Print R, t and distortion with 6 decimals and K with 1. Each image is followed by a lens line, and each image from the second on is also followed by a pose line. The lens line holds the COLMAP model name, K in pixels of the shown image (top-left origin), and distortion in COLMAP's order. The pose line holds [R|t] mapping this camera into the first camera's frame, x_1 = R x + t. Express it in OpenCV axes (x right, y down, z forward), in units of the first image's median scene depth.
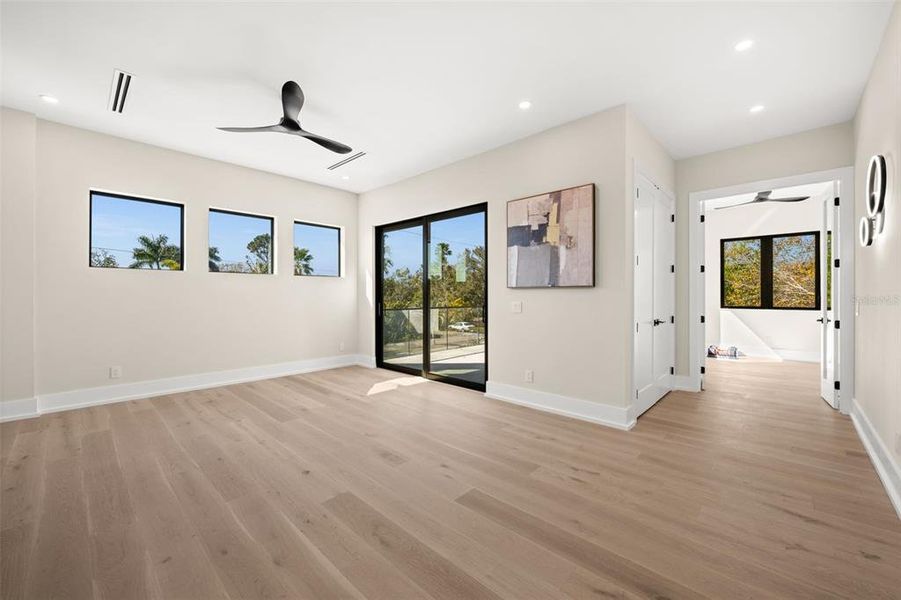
lens RADIAL K [[358.1, 0, 449.7], [0, 358.1, 295.8], [0, 0, 1]] dist [0.001242, -0.000939]
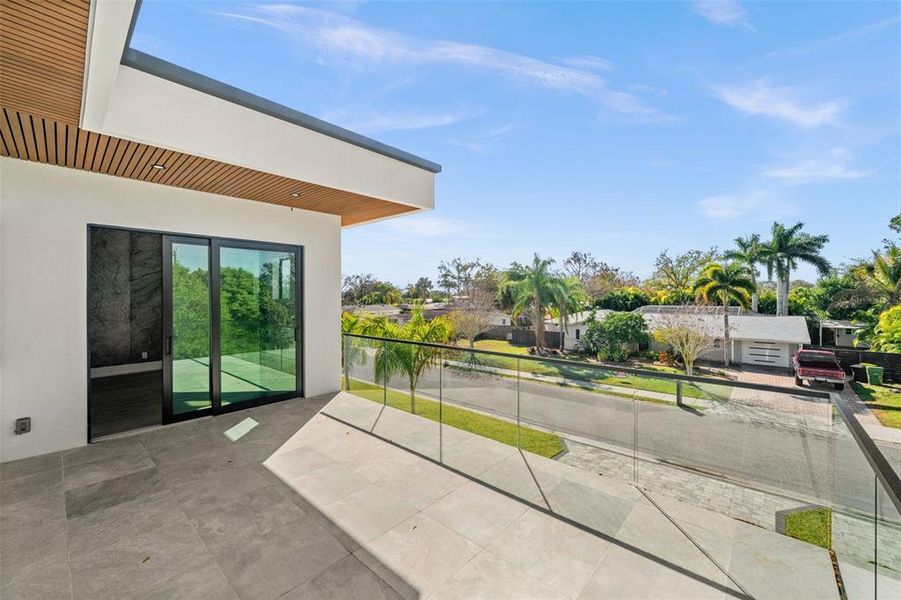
lens RADIAL K [[358.1, 0, 450.2], [0, 358.1, 296.0], [0, 0, 1]] dist [0.001242, -0.000939]
pose [[0.013777, 0.001470, -0.999904, 0.382398], [0.002573, 0.999996, 0.001506, -0.024911], [0.999902, -0.002593, 0.013773, 0.583414]]
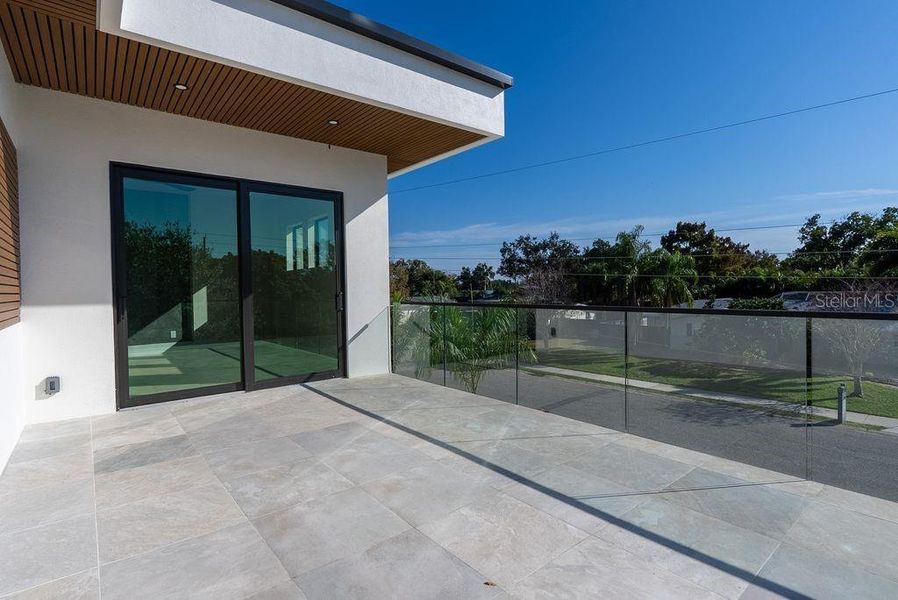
lens RADIAL K [[443.8, 0, 450.0], [0, 443.8, 293.5], [0, 0, 1]] dist [-0.006397, 0.001042]
pose [[-0.133459, 0.017618, -0.990898, 0.368499], [0.015673, 0.999754, 0.015665, 0.011119], [0.990930, -0.013440, -0.133702, 0.573784]]
